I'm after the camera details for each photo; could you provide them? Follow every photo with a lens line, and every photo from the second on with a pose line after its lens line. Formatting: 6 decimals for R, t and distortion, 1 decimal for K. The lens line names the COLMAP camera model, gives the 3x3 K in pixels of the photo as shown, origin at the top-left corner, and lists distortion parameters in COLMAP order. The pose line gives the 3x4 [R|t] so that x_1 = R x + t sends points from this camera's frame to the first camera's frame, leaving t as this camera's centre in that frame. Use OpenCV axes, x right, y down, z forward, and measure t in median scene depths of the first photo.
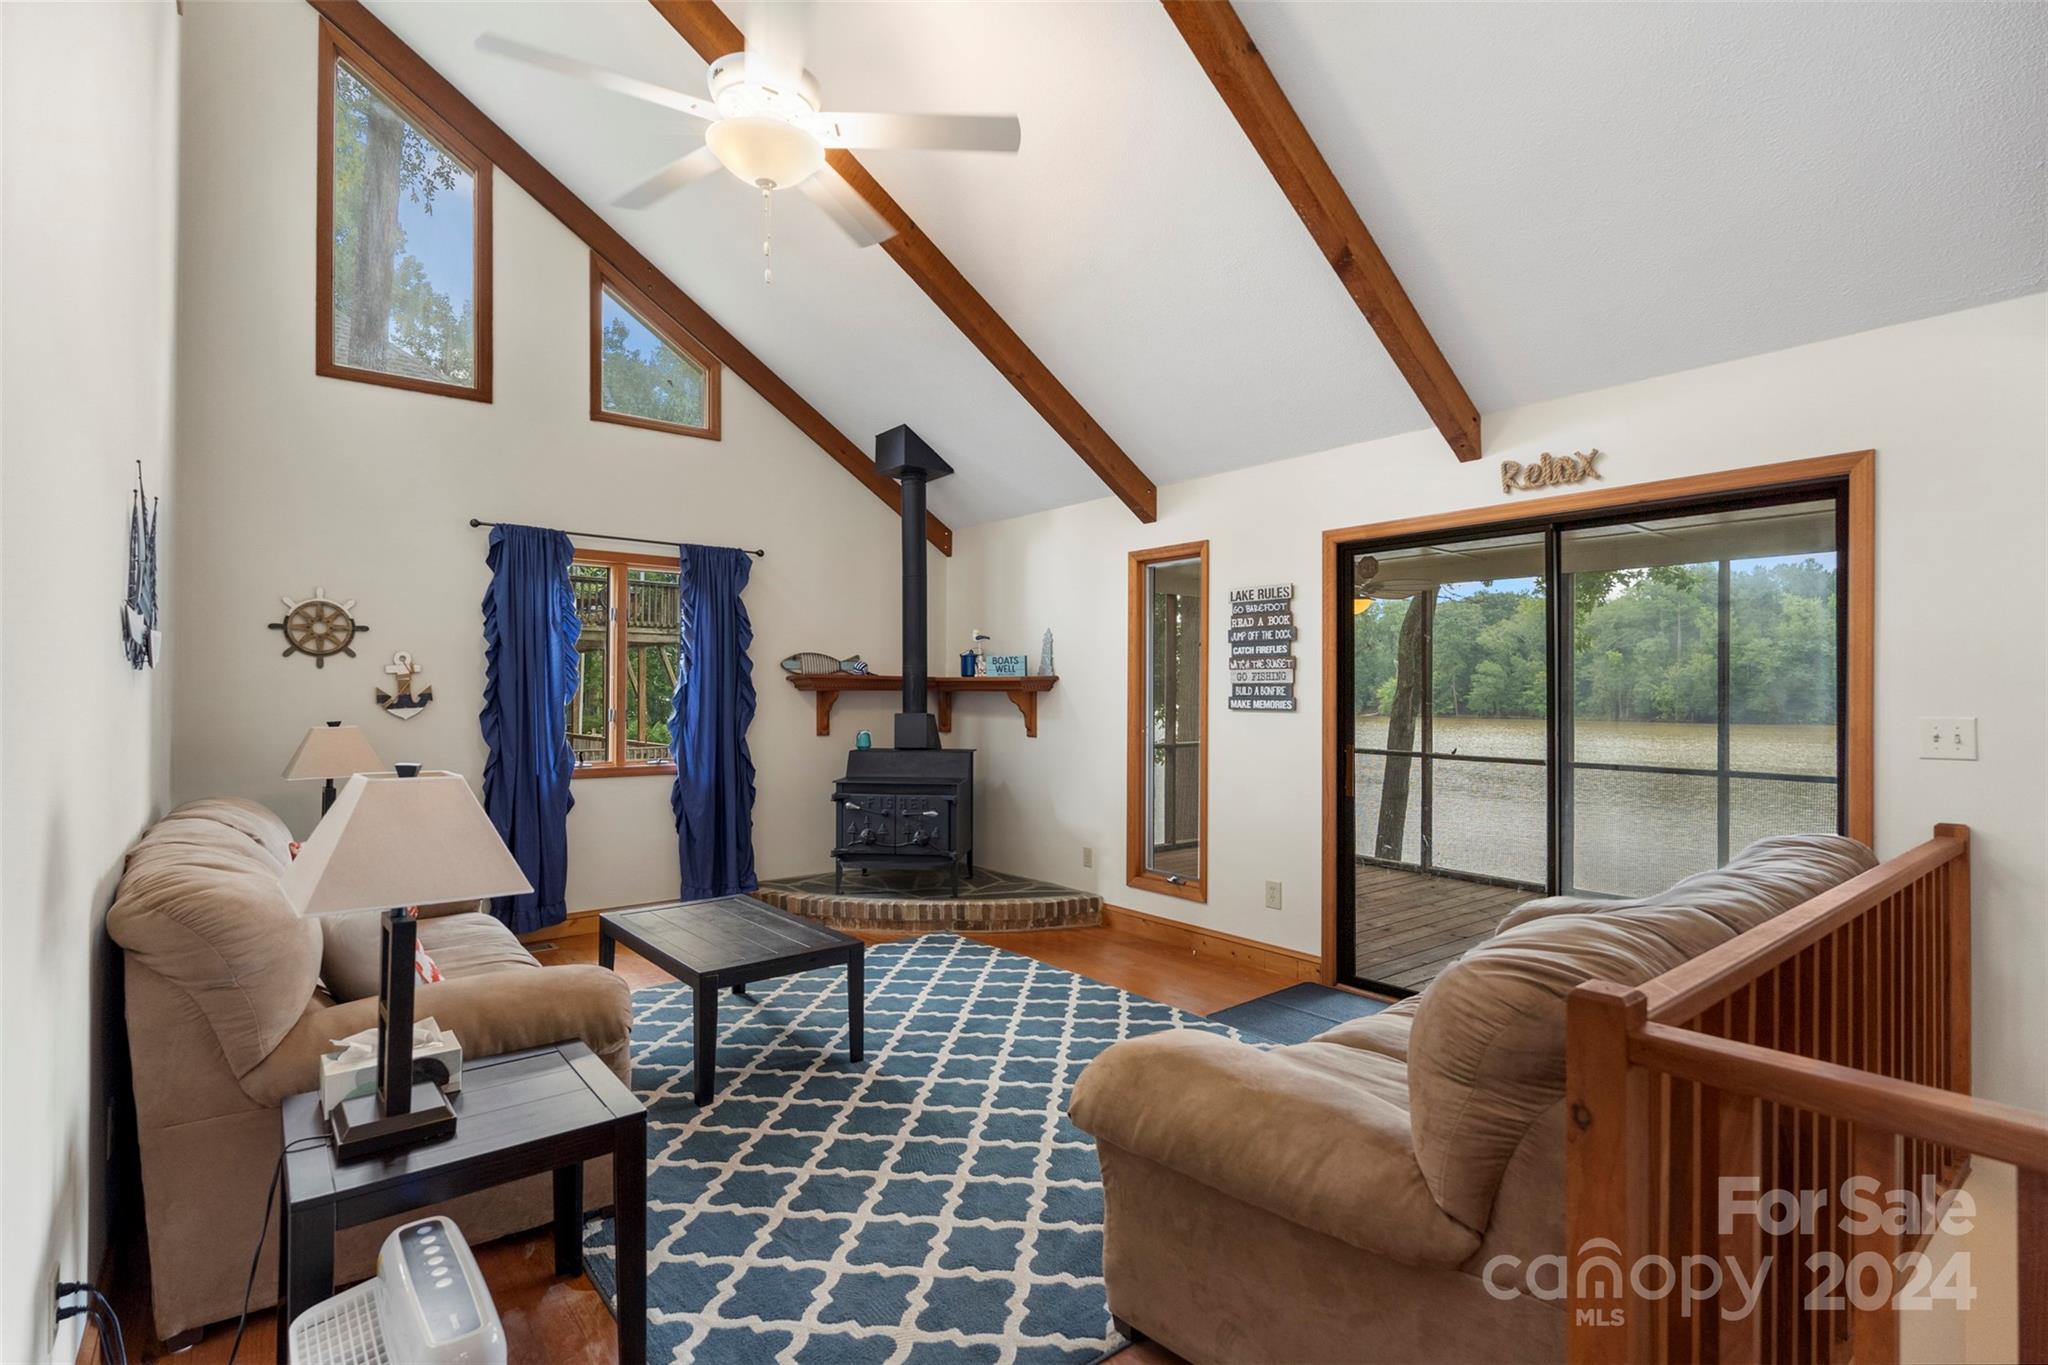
lens RADIAL K [[973.2, 0, 1024.0], [0, 973.2, 682.5], [0, 0, 1]] dist [-0.001431, 0.000607]
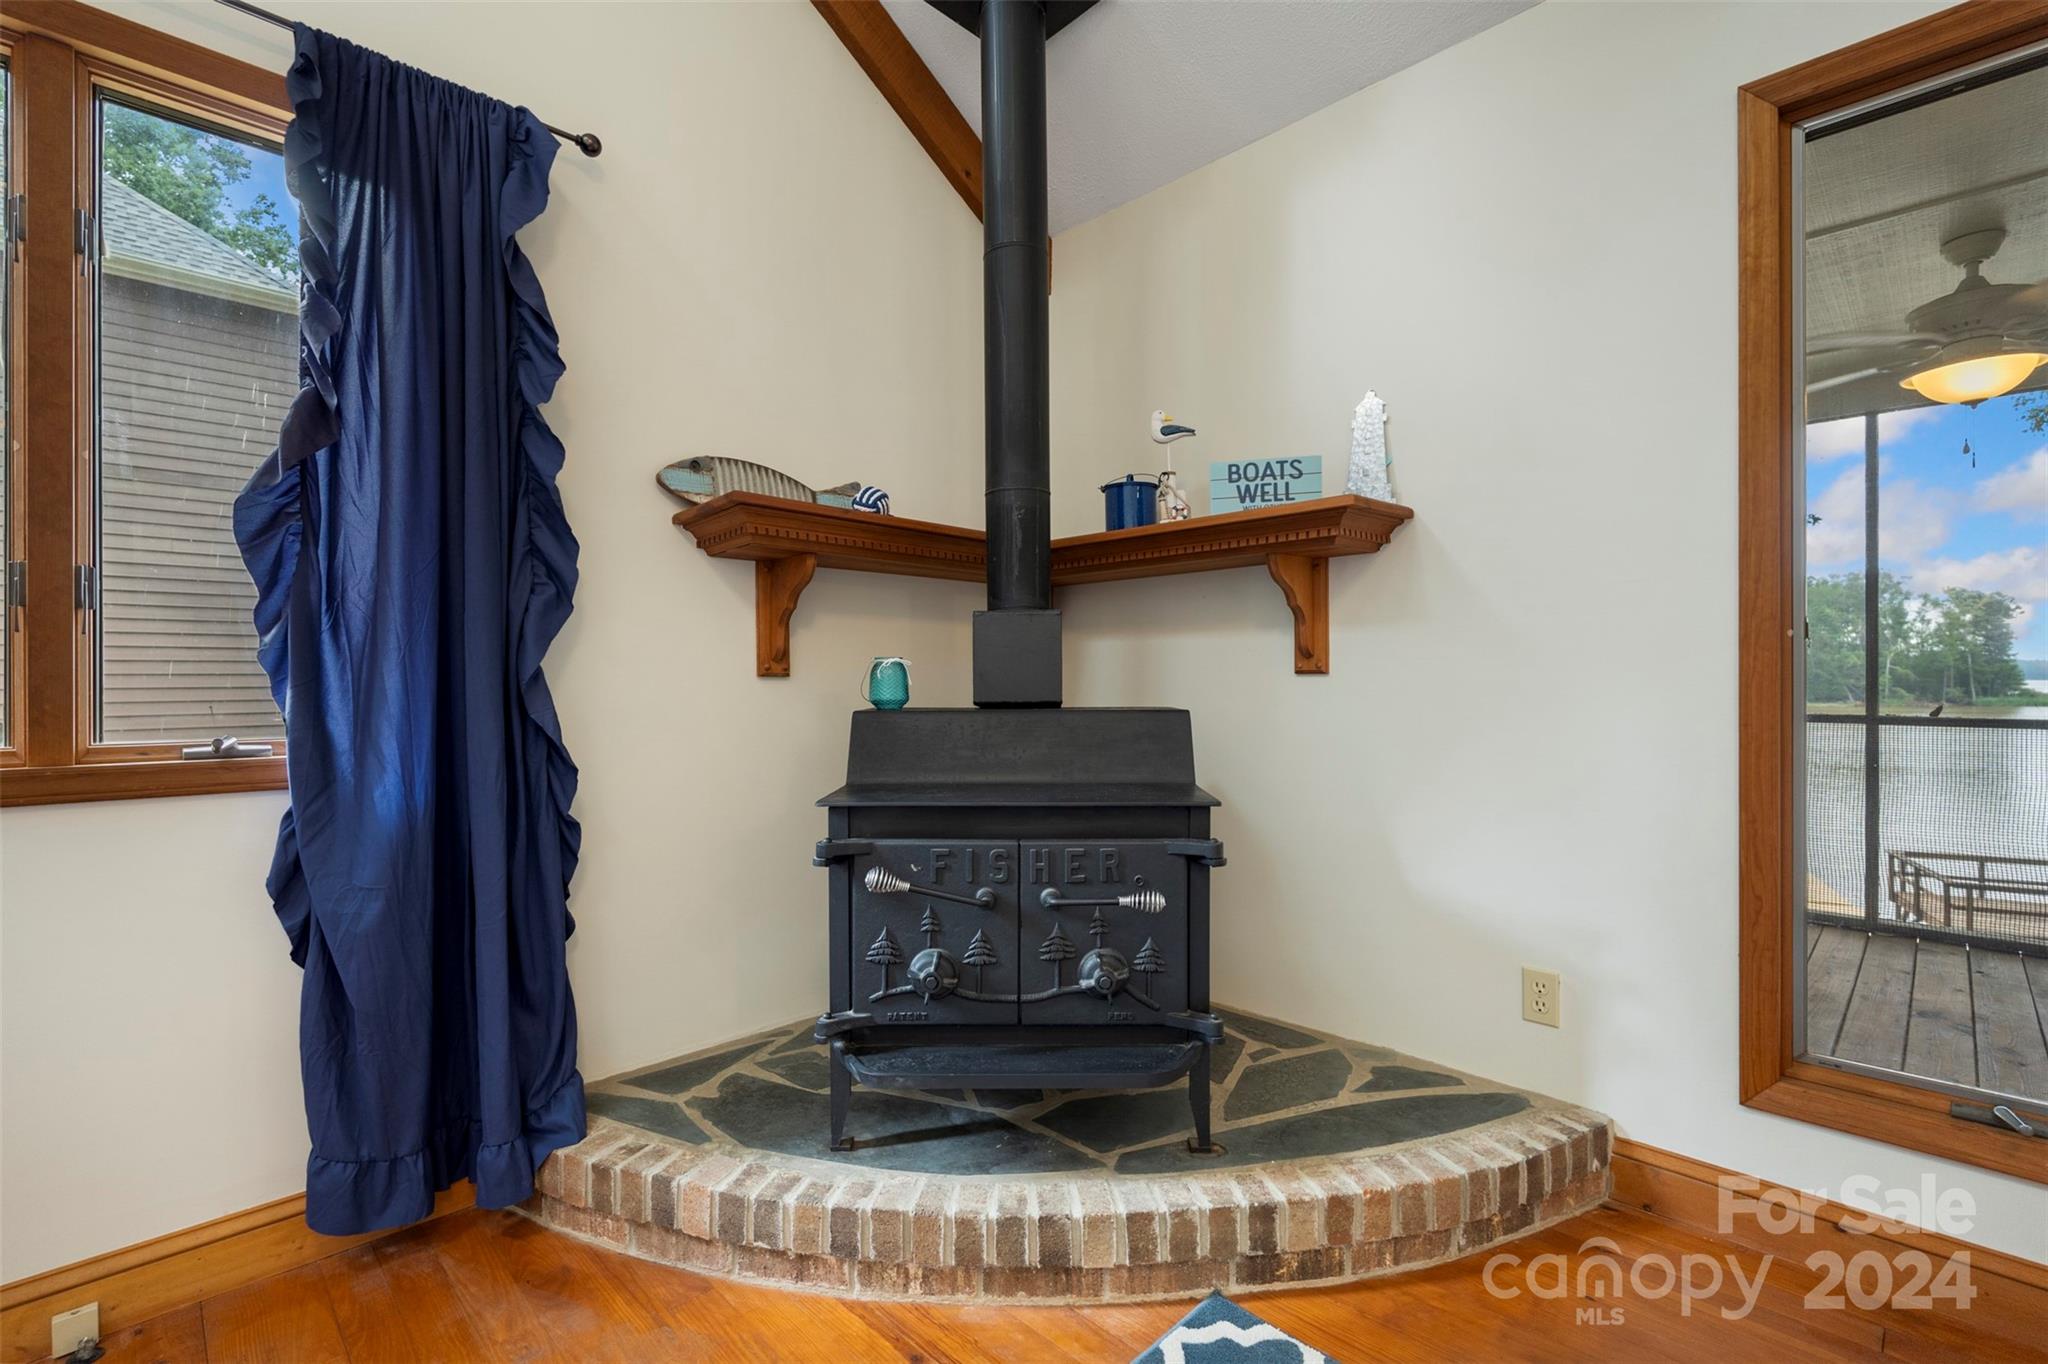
lens RADIAL K [[900.6, 0, 1024.0], [0, 900.6, 682.0], [0, 0, 1]] dist [-0.000804, -0.000216]
pose [[0.994746, -0.007705, 0.102083, -0.162672], [0.006593, 0.999915, 0.011224, 0.060412], [-0.102161, -0.010492, 0.994713, 0.714031]]
